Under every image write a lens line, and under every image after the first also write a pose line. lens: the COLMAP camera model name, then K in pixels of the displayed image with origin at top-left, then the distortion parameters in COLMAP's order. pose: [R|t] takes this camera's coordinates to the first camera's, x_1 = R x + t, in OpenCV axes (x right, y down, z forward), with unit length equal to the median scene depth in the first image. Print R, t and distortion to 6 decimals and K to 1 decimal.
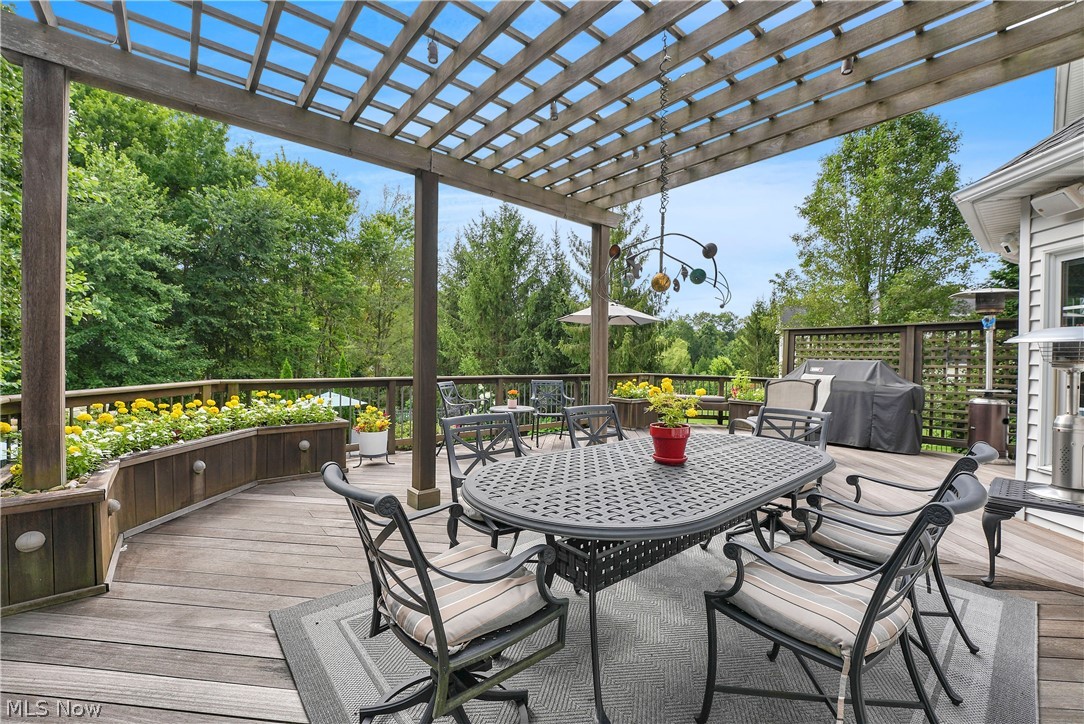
lens RADIAL K [[435.1, 0, 544.7], [0, 435.1, 362.9], [0, 0, 1]] dist [-0.002584, -0.000141]
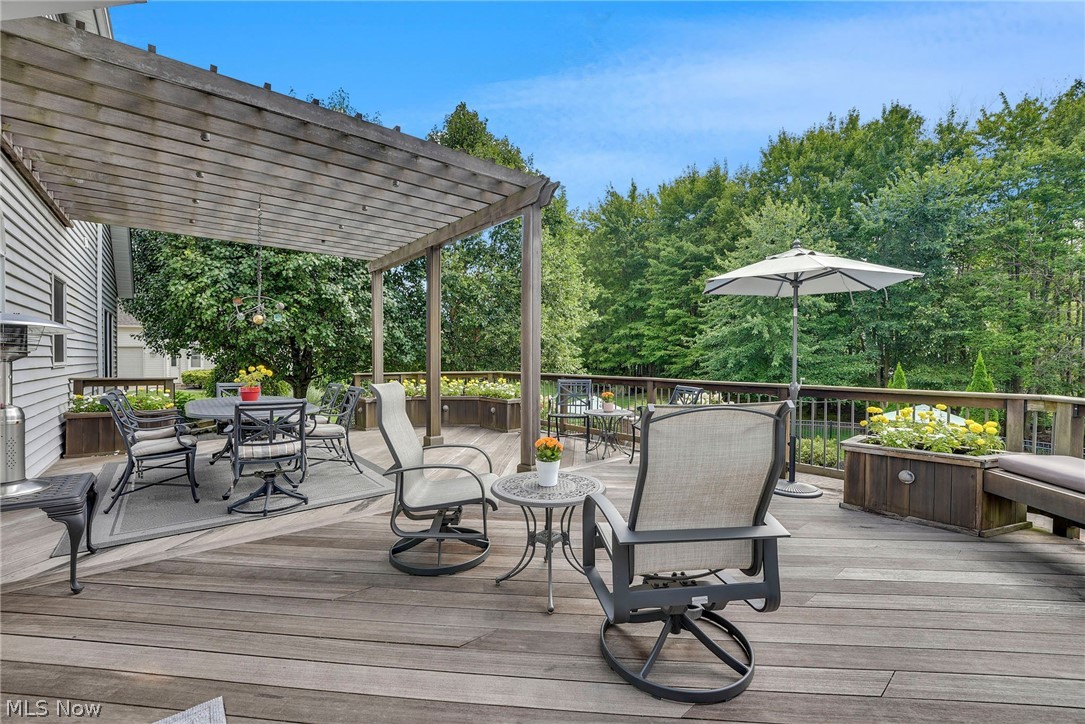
lens RADIAL K [[449.3, 0, 544.5], [0, 449.3, 359.8], [0, 0, 1]] dist [-0.013561, 0.000643]
pose [[-0.015677, -0.013106, -0.999791, 0.311552], [-0.013702, 0.999823, -0.012892, 0.004459], [0.999783, 0.013497, -0.015854, 0.328115]]
